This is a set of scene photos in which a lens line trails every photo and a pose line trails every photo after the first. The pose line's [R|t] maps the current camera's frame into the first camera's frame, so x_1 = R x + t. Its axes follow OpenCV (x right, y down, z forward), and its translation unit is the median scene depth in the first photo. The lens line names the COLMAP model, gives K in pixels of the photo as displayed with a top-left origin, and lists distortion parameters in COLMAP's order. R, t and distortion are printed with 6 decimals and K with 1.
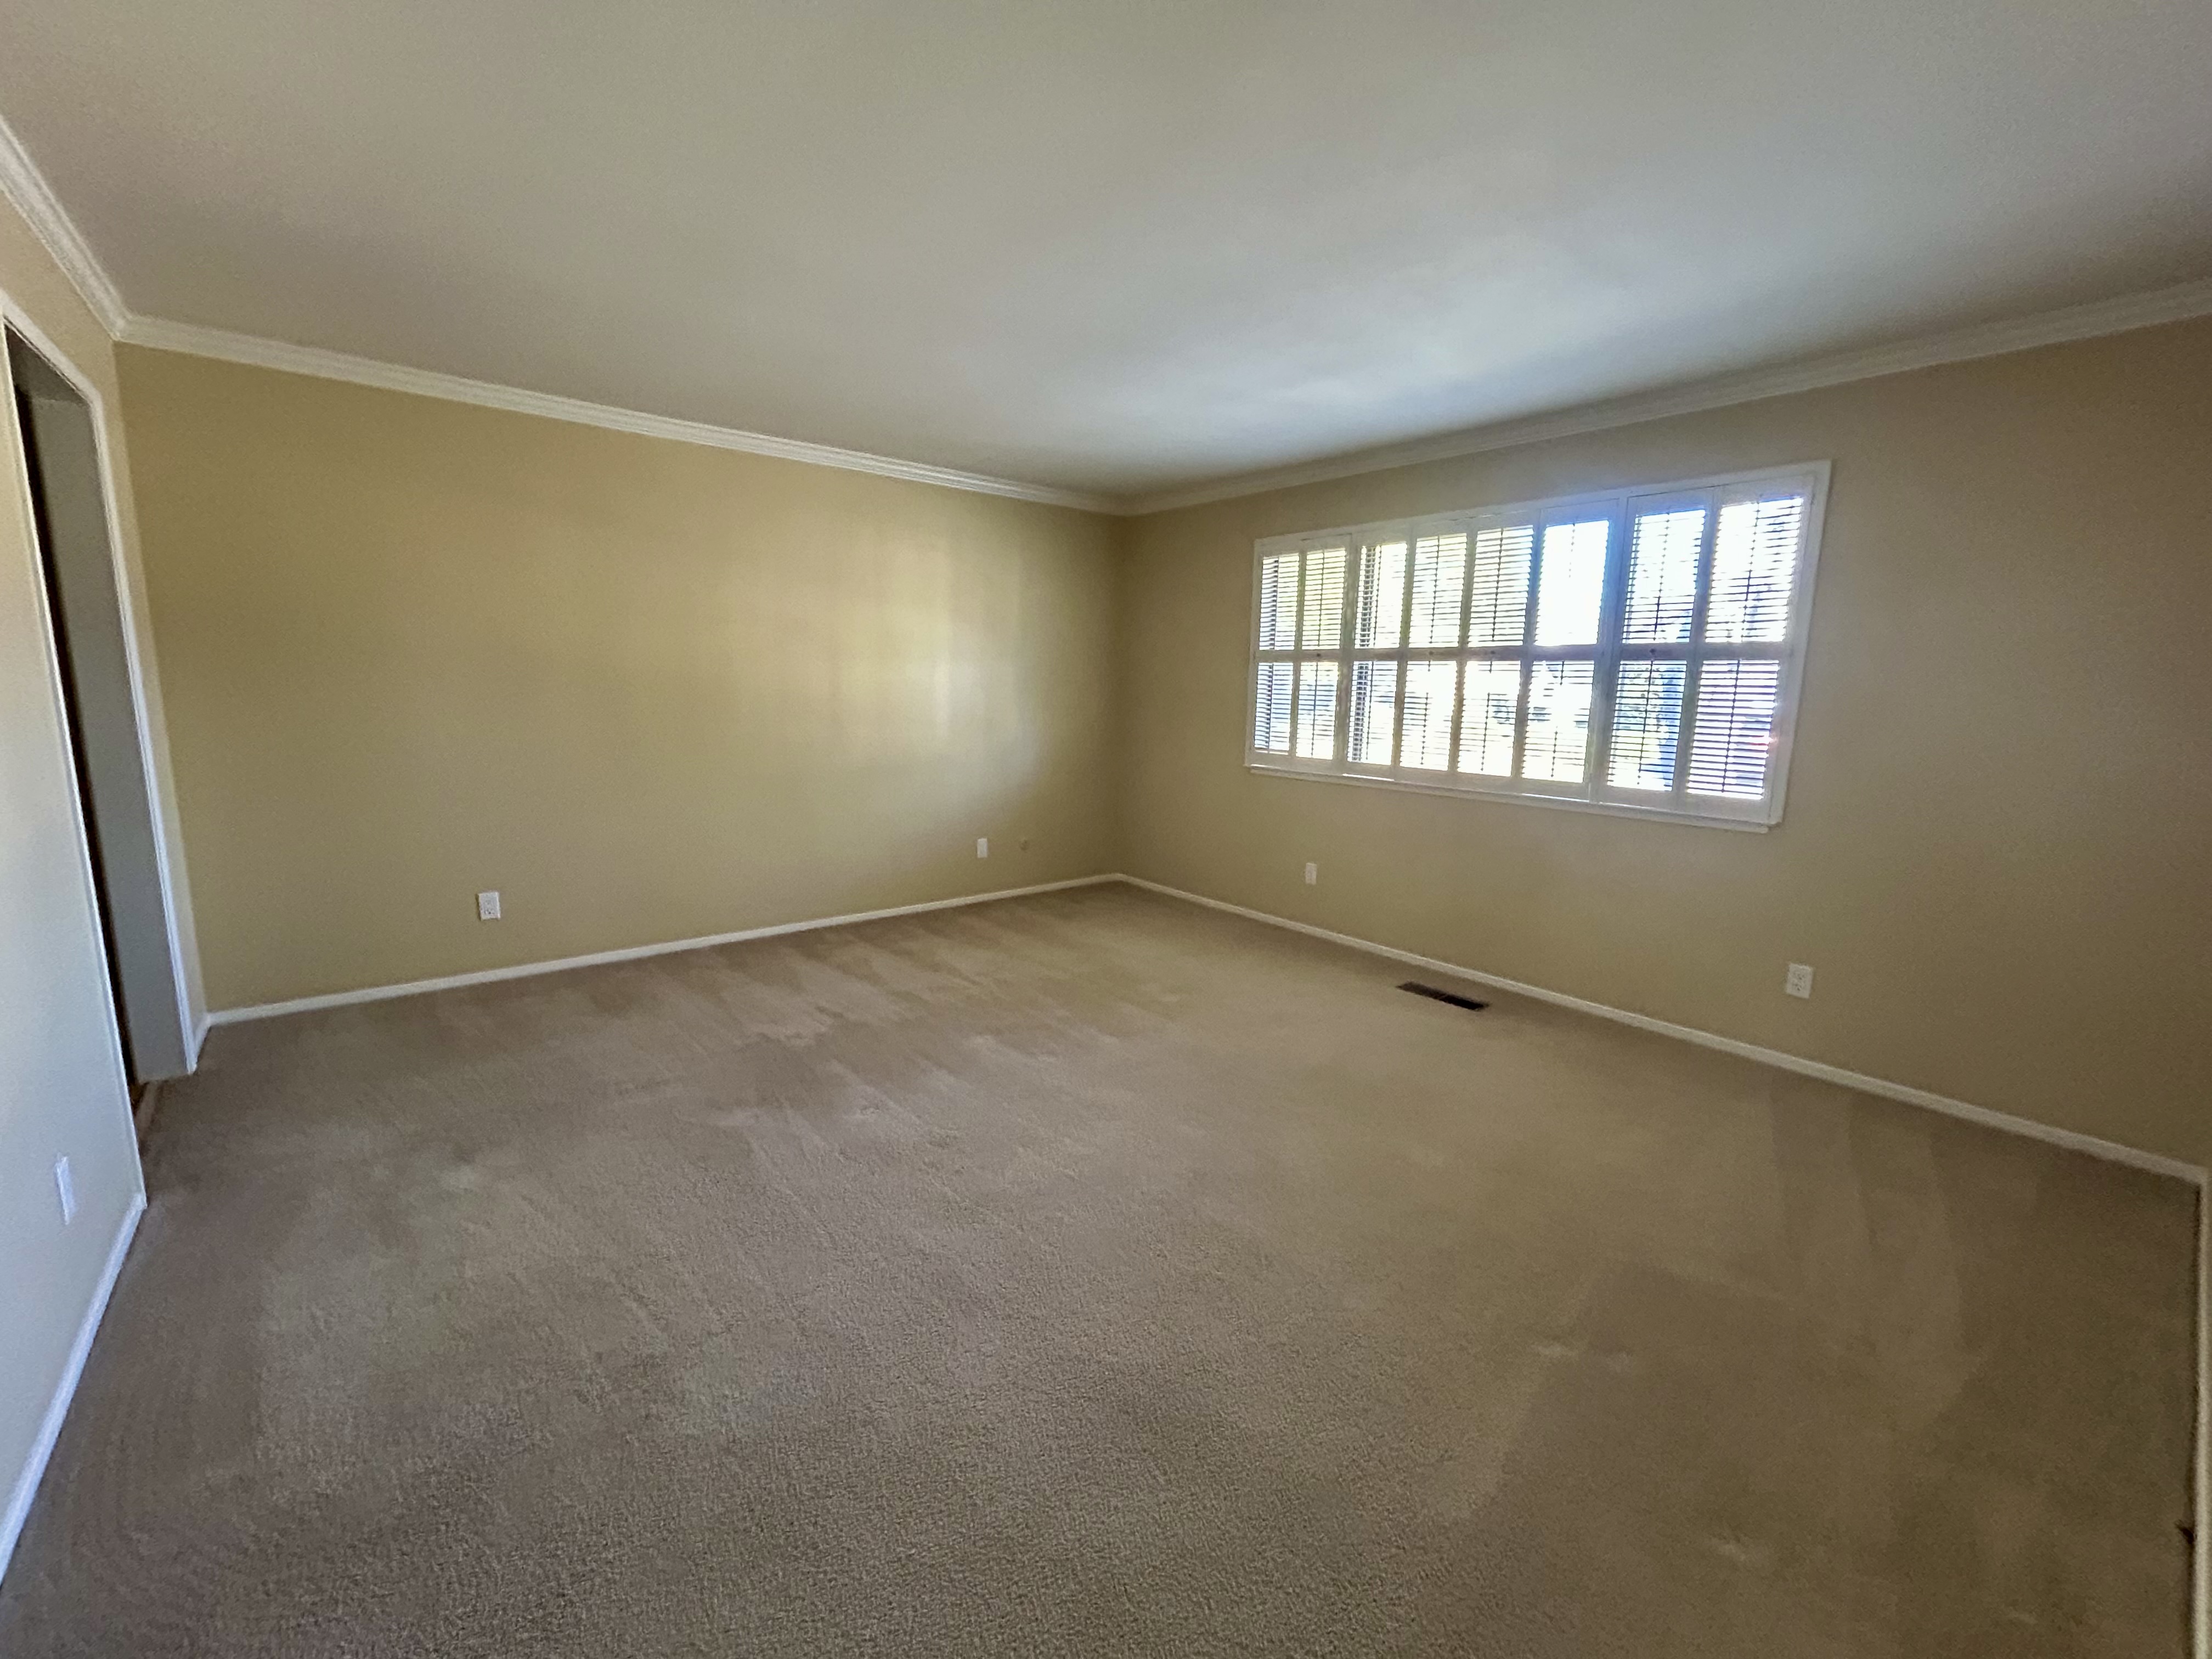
lens RADIAL K [[906.4, 0, 1093.6], [0, 906.4, 821.9], [0, 0, 1]] dist [-0.002241, 0.000473]
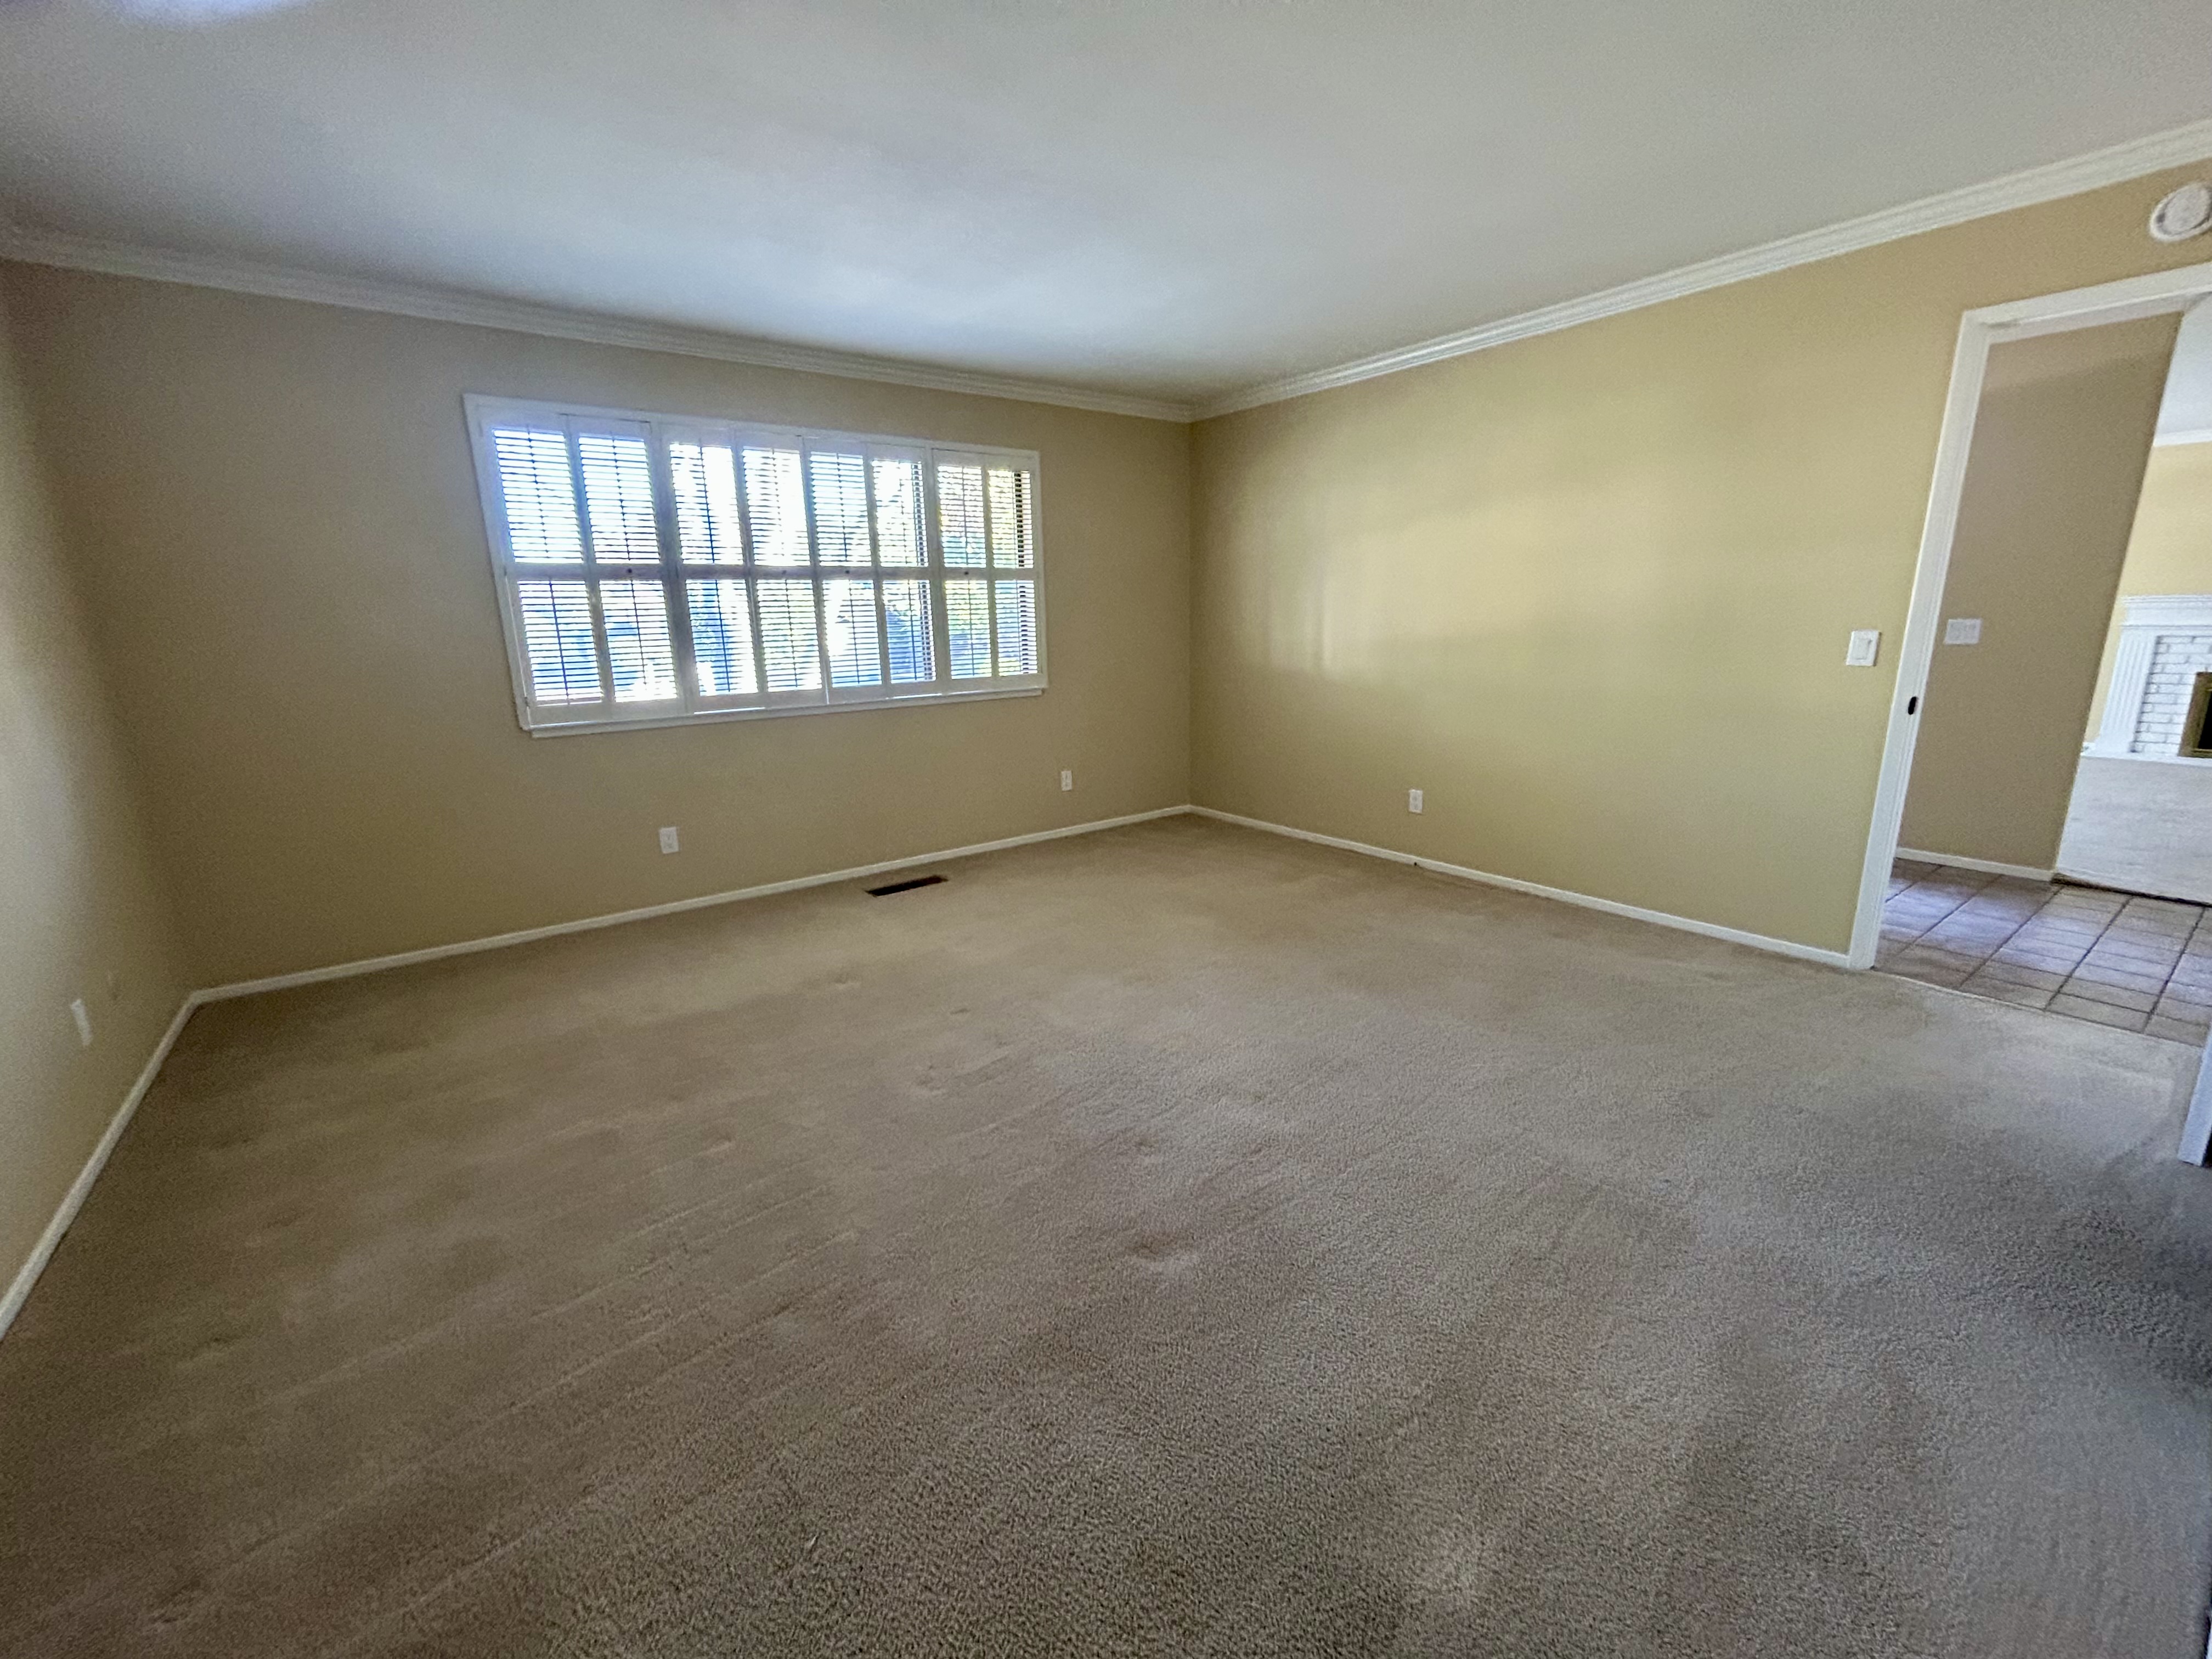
lens RADIAL K [[906.4, 0, 1093.6], [0, 906.4, 821.9], [0, 0, 1]] dist [-0.002241, 0.000473]
pose [[0.058824, -0.254549, 0.965269, -0.645371], [0.174025, 0.954752, 0.241171, -0.109917], [-0.982983, 0.153795, 0.100460, 0.635665]]
